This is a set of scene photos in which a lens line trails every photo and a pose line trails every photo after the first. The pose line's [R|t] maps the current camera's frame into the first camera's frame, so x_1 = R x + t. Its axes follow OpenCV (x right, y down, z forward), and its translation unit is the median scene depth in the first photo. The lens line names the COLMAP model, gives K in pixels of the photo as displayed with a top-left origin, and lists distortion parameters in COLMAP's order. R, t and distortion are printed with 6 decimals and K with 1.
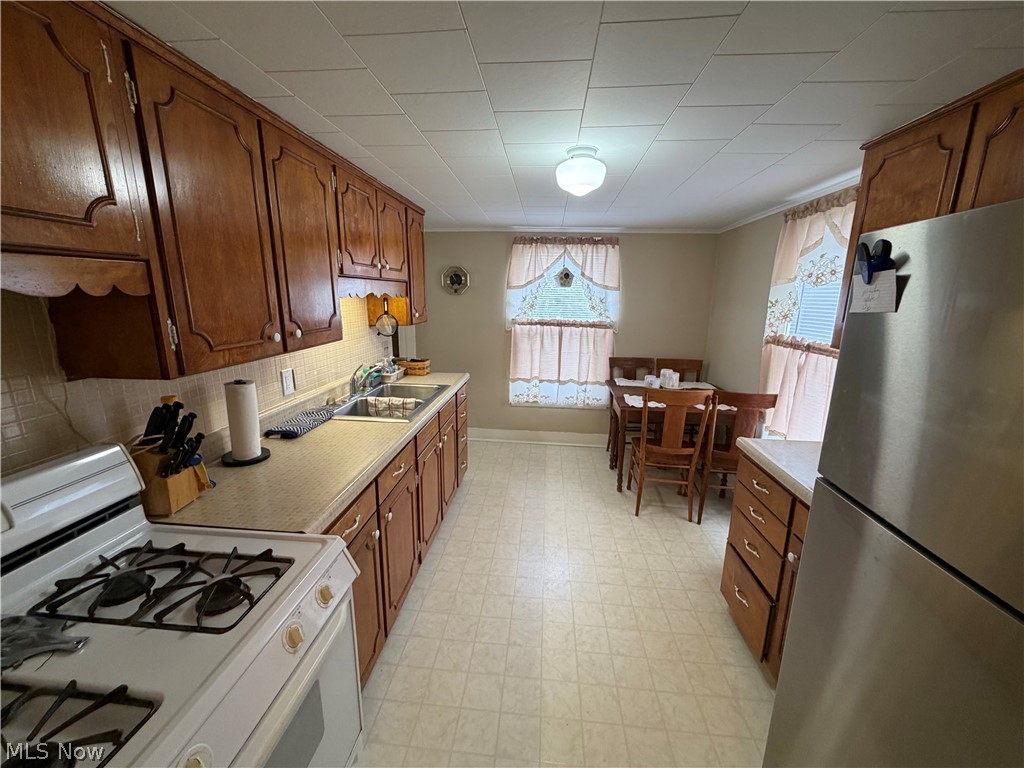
lens RADIAL K [[410.7, 0, 508.6], [0, 410.7, 385.4], [0, 0, 1]] dist [-0.001468, -0.000211]
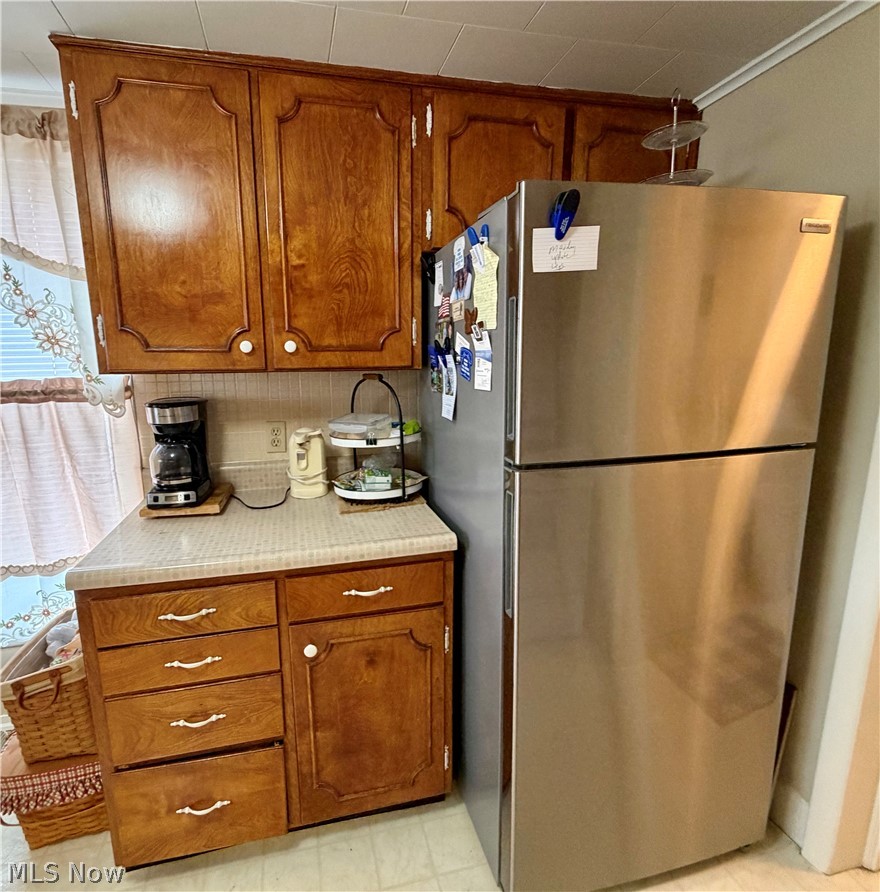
lens RADIAL K [[477.2, 0, 411.8], [0, 477.2, 444.2], [0, 0, 1]] dist [-0.003381, 0.000350]
pose [[-0.310363, -0.176773, 0.934038, -0.044627], [0.220593, 0.942345, 0.251644, -0.058735], [-0.924670, 0.284143, -0.253474, 0.648245]]
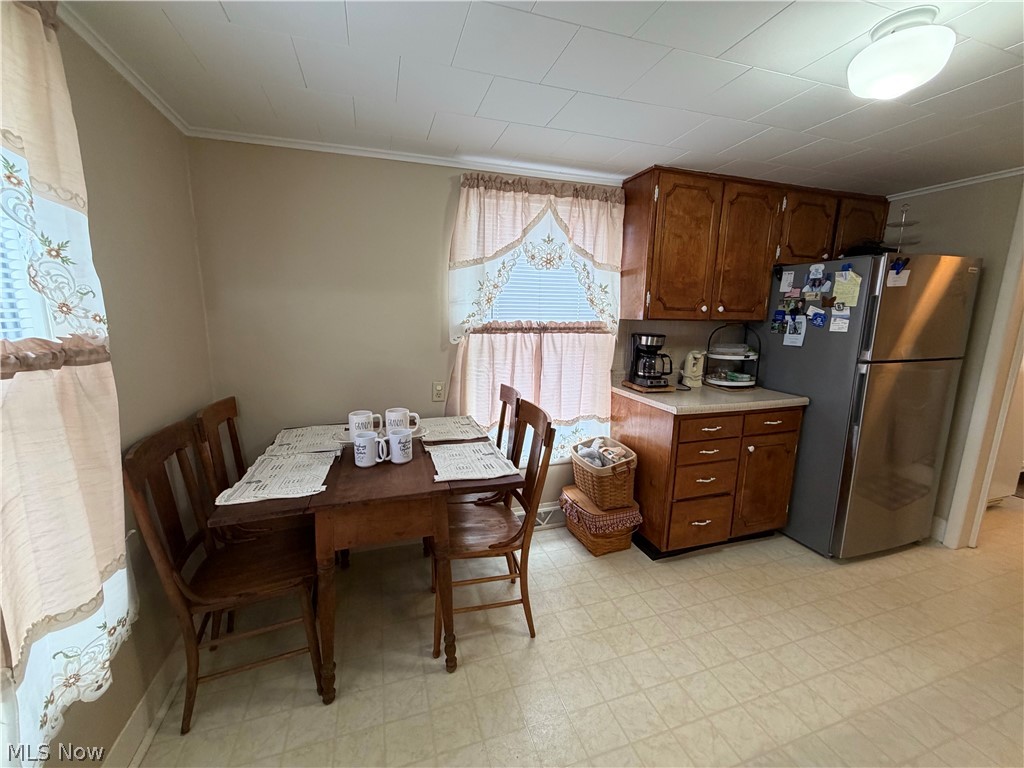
lens RADIAL K [[410.7, 0, 505.7], [0, 410.7, 383.9], [0, 0, 1]] dist [-0.001468, -0.000211]
pose [[-0.400977, -0.180551, 0.898120, -0.194017], [0.181869, 0.945182, 0.271210, -0.275584], [-0.897854, 0.272089, -0.346160, 1.574274]]
